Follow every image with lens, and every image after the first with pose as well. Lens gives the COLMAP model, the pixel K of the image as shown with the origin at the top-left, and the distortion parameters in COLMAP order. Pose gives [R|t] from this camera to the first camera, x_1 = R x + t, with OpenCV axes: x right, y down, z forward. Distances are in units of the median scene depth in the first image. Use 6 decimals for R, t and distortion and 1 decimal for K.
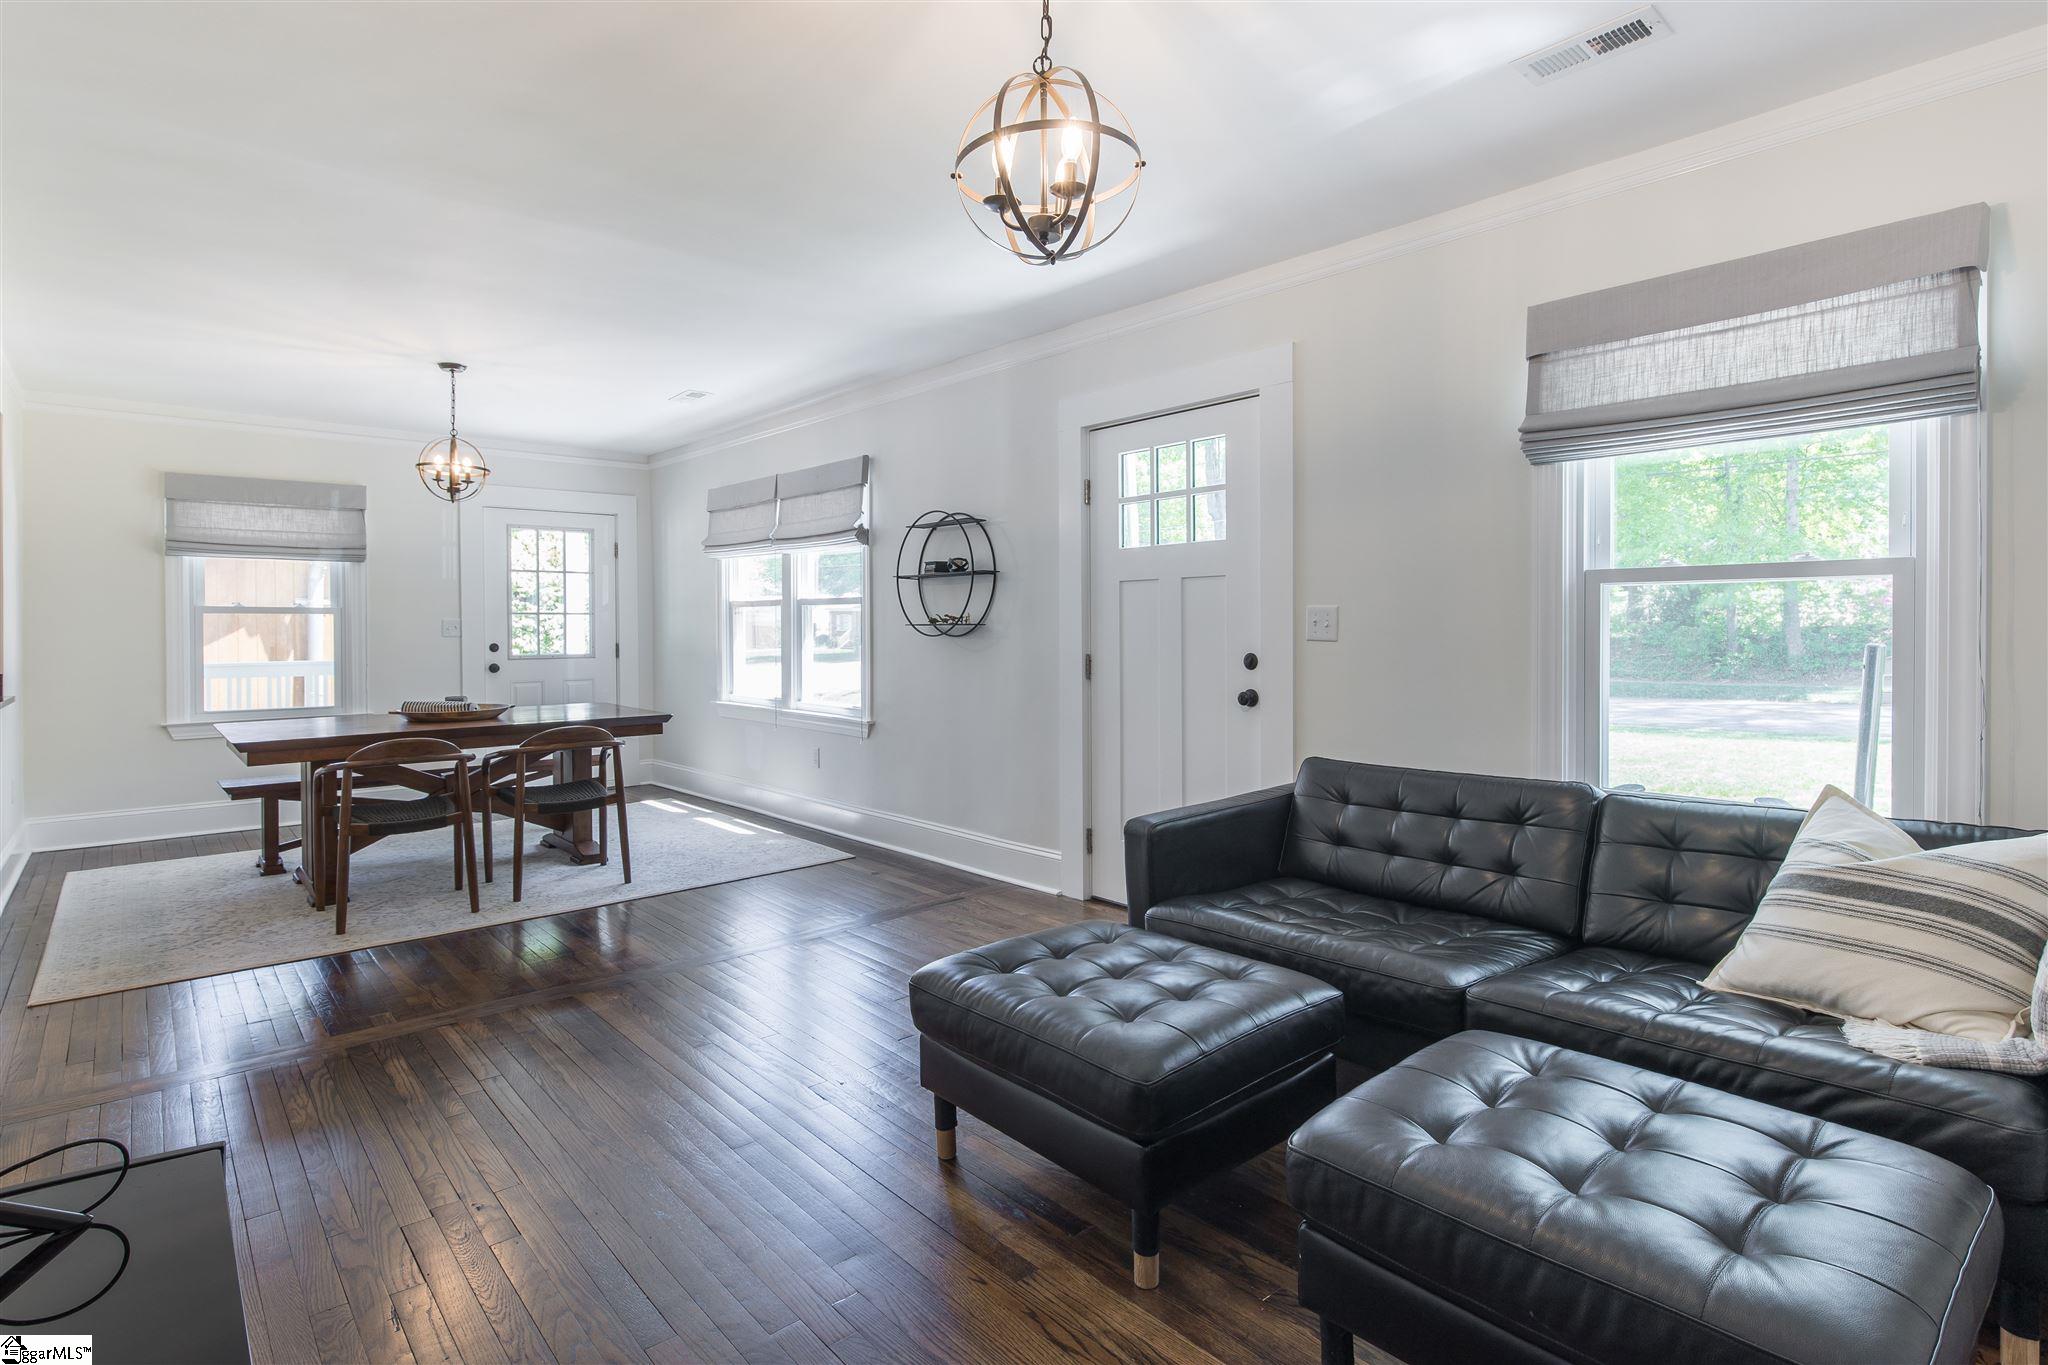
lens RADIAL K [[1035.3, 0, 1019.4], [0, 1035.3, 635.2], [0, 0, 1]] dist [0.001003, -0.000158]
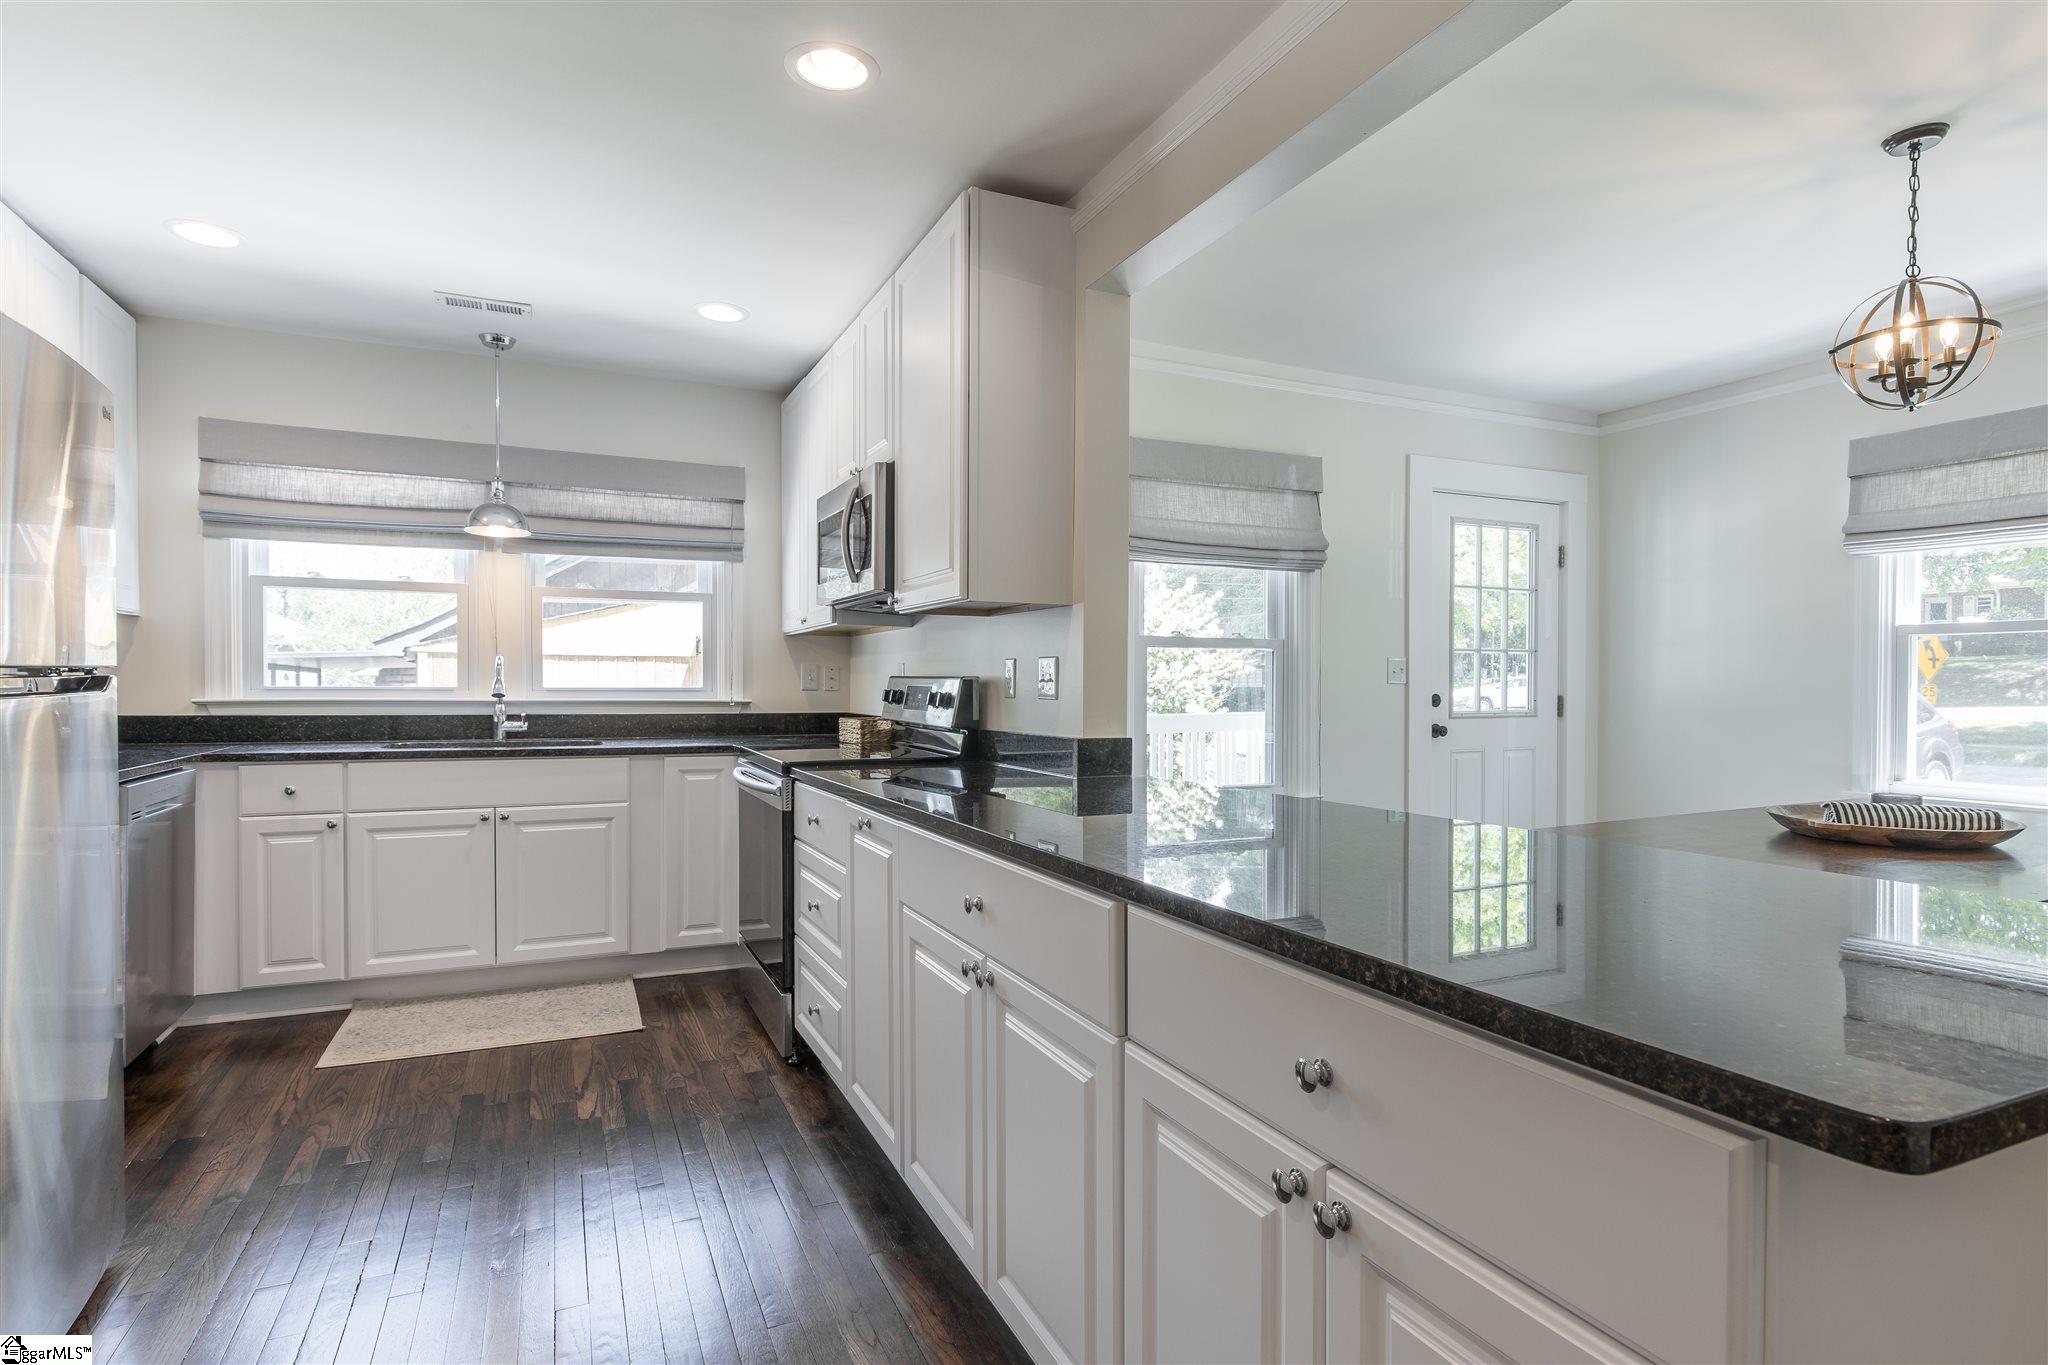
lens RADIAL K [[1045.0, 0, 1024.6], [0, 1045.0, 697.3], [0, 0, 1]] dist [0.002498, 0.000575]
pose [[0.958674, 0.006481, -0.284432, -0.674413], [-0.005256, 0.999973, 0.005072, 0.009397], [0.284458, -0.003367, 0.958683, 0.321008]]
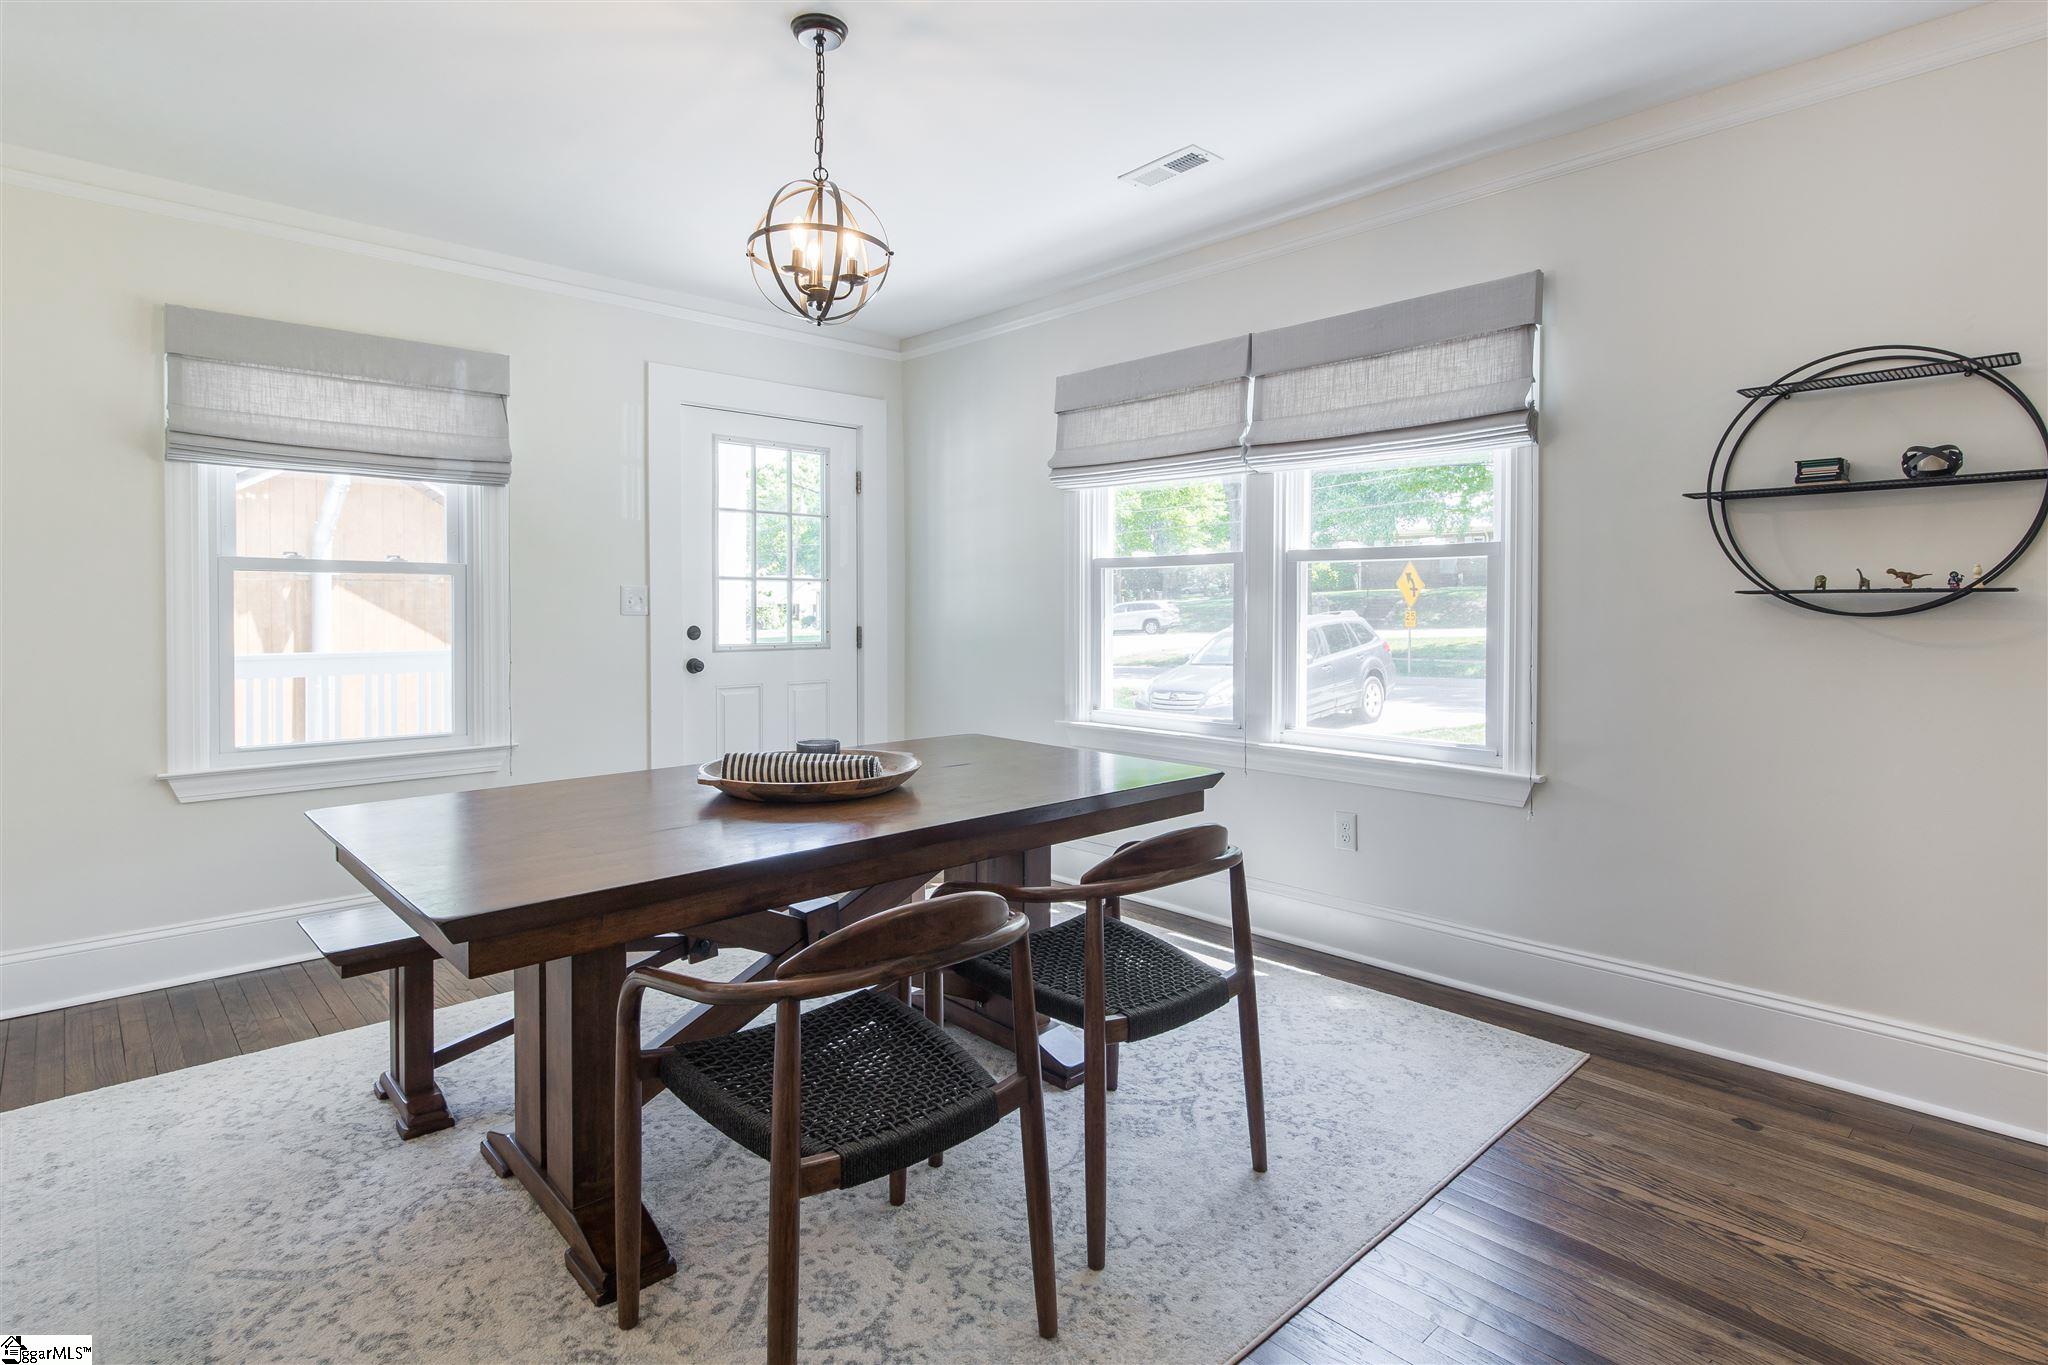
lens RADIAL K [[1043.6, 0, 1025.3], [0, 1043.6, 619.0], [0, 0, 1]] dist [-0.000276, -0.000388]
pose [[0.999588, 0.003458, 0.028504, -0.386633], [-0.003510, 0.999992, 0.001761, 0.002455], [-0.028498, -0.001861, 0.999592, 0.438040]]
